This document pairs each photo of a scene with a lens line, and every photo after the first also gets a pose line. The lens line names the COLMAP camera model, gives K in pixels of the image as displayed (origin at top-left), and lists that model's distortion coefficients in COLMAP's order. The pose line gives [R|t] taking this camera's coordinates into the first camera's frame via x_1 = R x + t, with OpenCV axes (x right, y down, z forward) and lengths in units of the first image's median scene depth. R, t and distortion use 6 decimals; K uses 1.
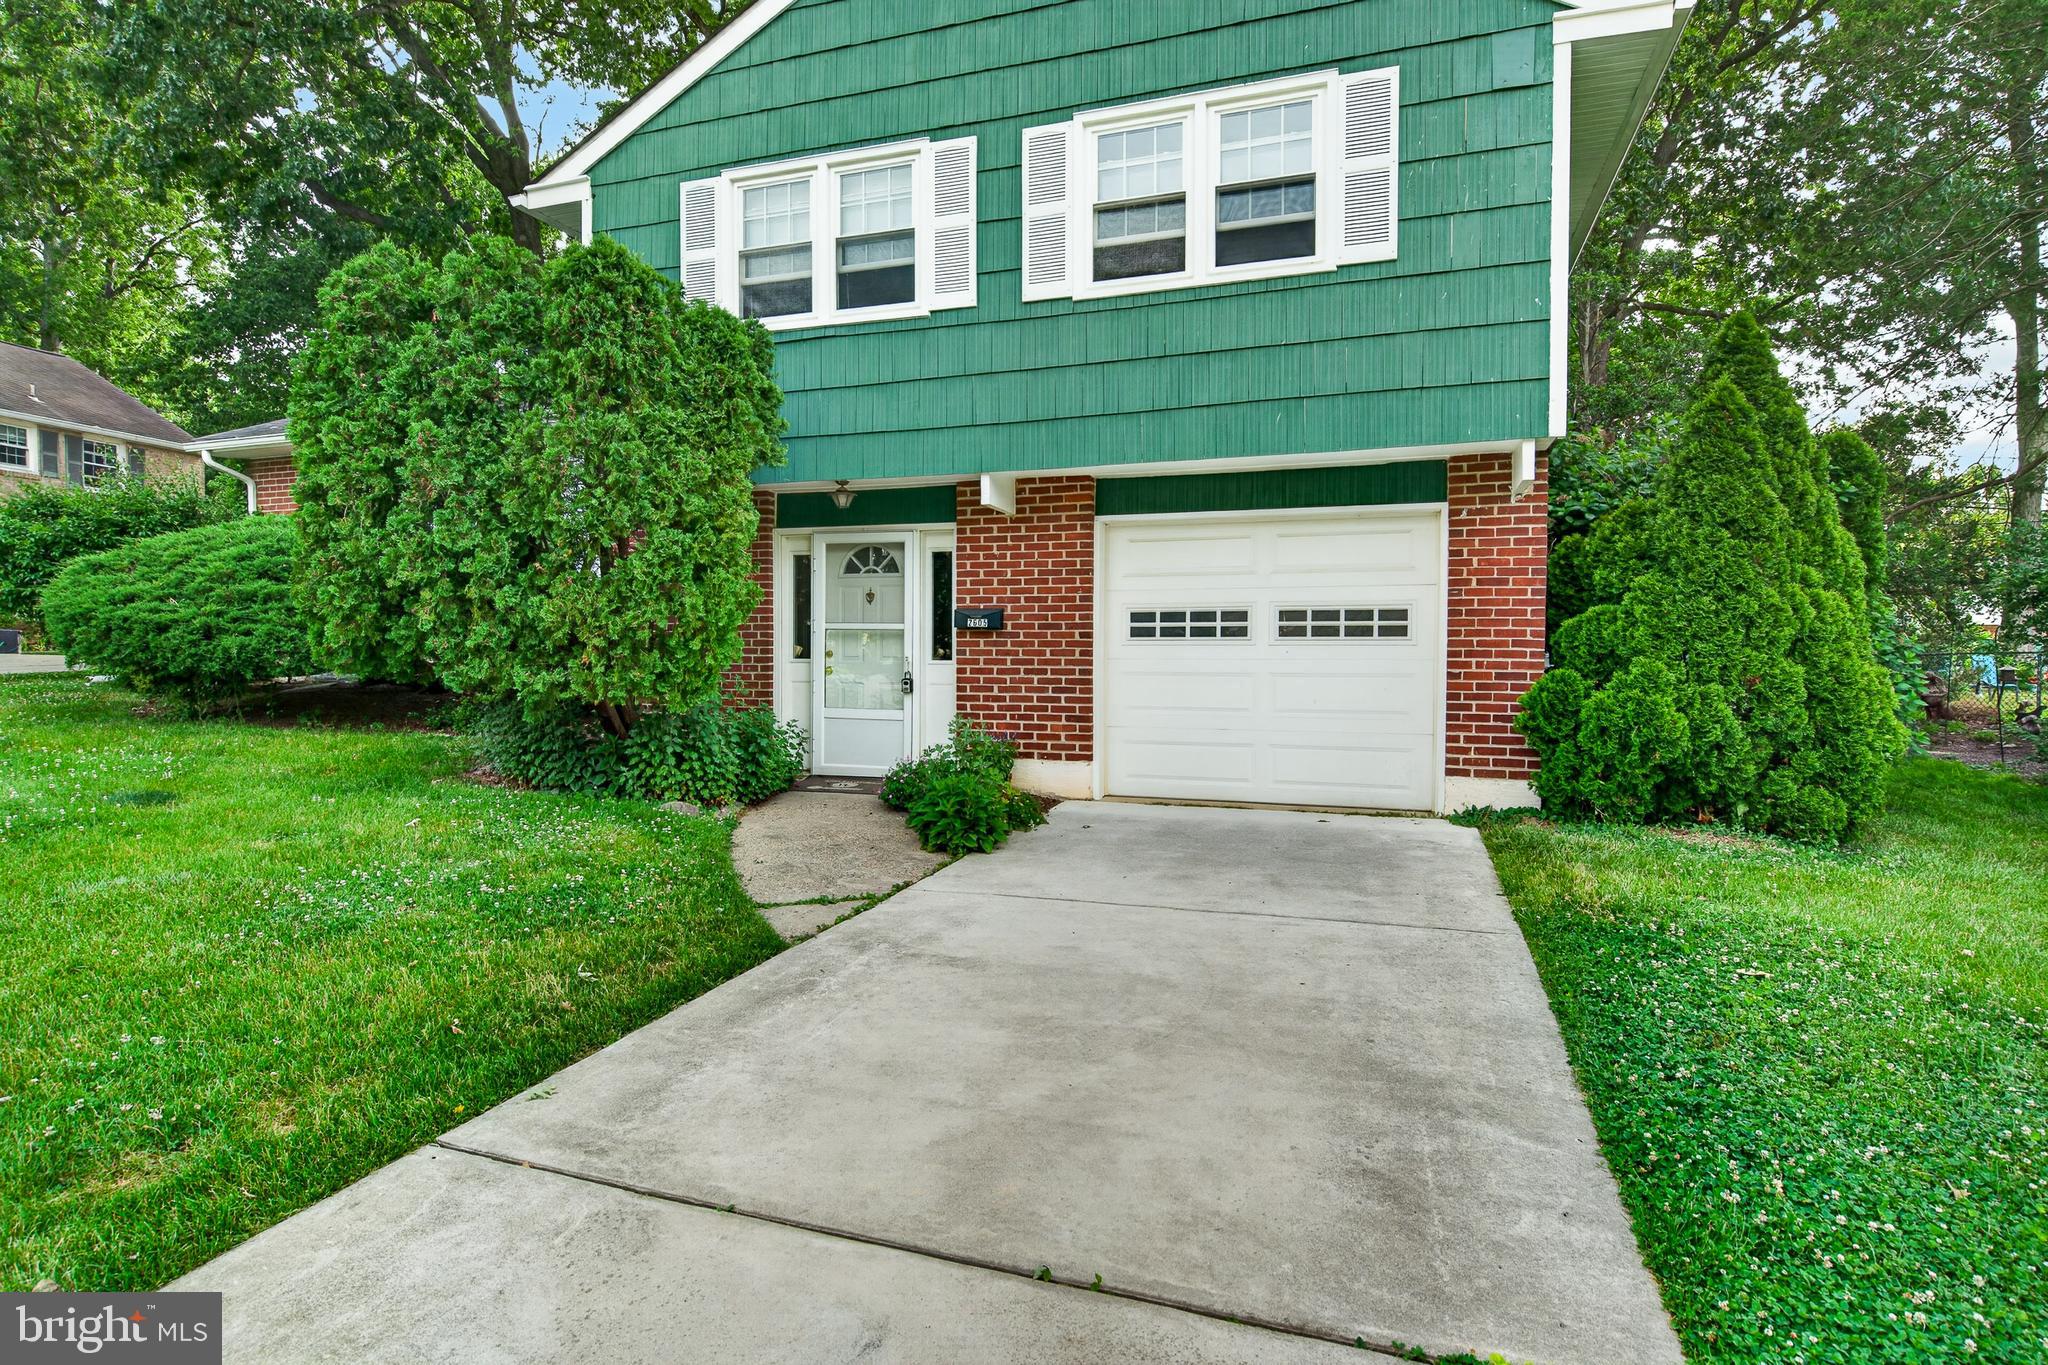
lens RADIAL K [[986.2, 0, 1024.9], [0, 986.2, 651.4], [0, 0, 1]] dist [0.002461, 0.000125]
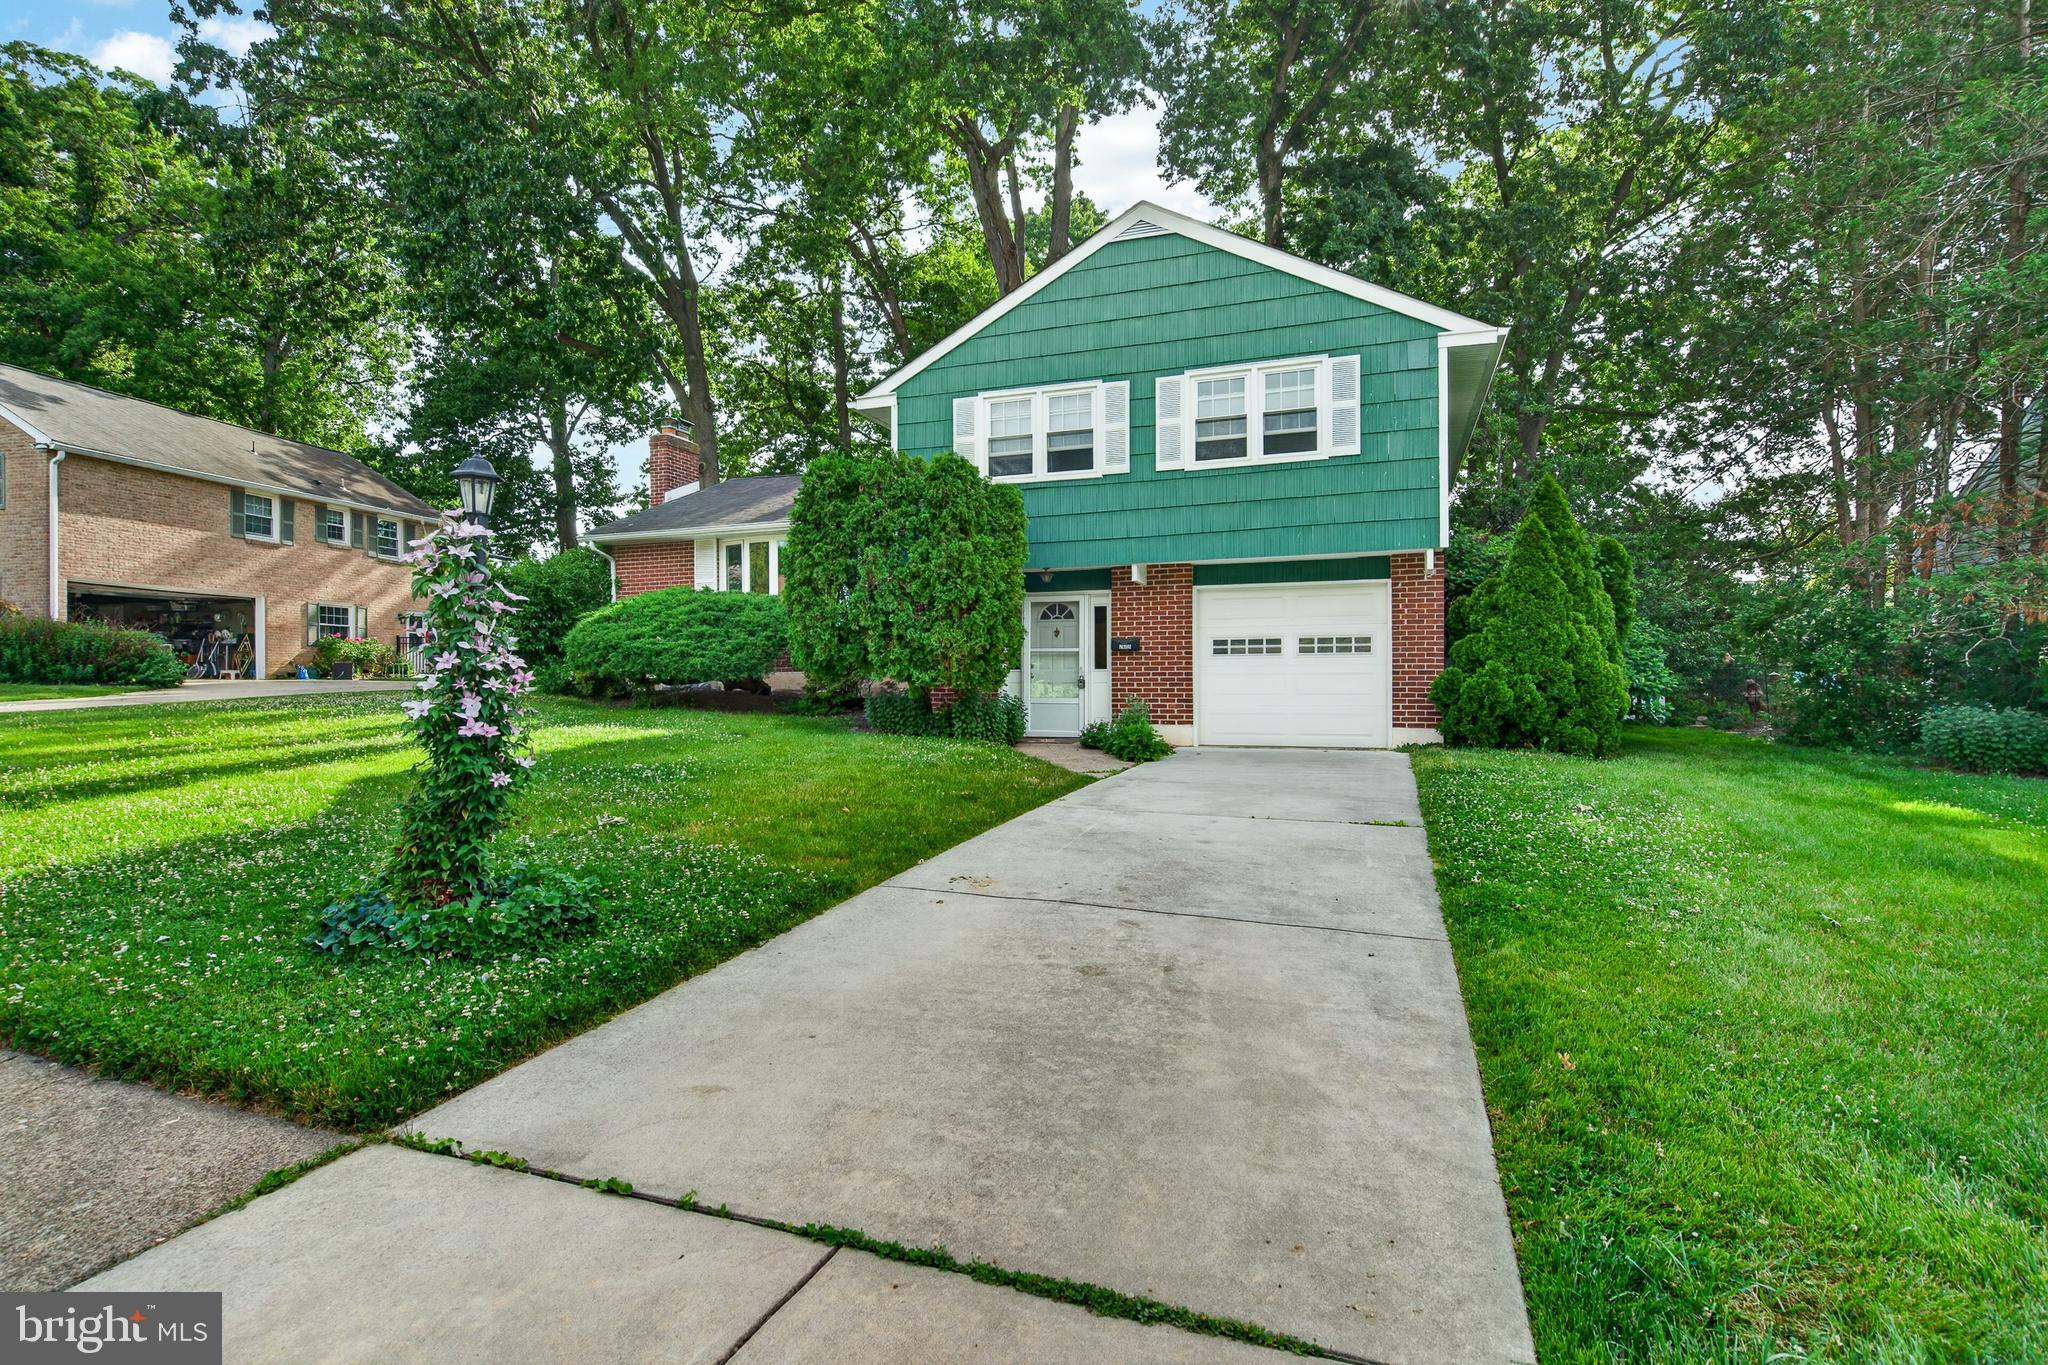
lens RADIAL K [[927.6, 0, 1018.8], [0, 927.6, 660.4], [0, 0, 1]] dist [0.008698, -0.006584]
pose [[0.999810, -0.006983, -0.018193, -0.228735], [0.006536, 0.999679, -0.024490, 0.038019], [0.018358, 0.024366, 0.999535, -0.719377]]
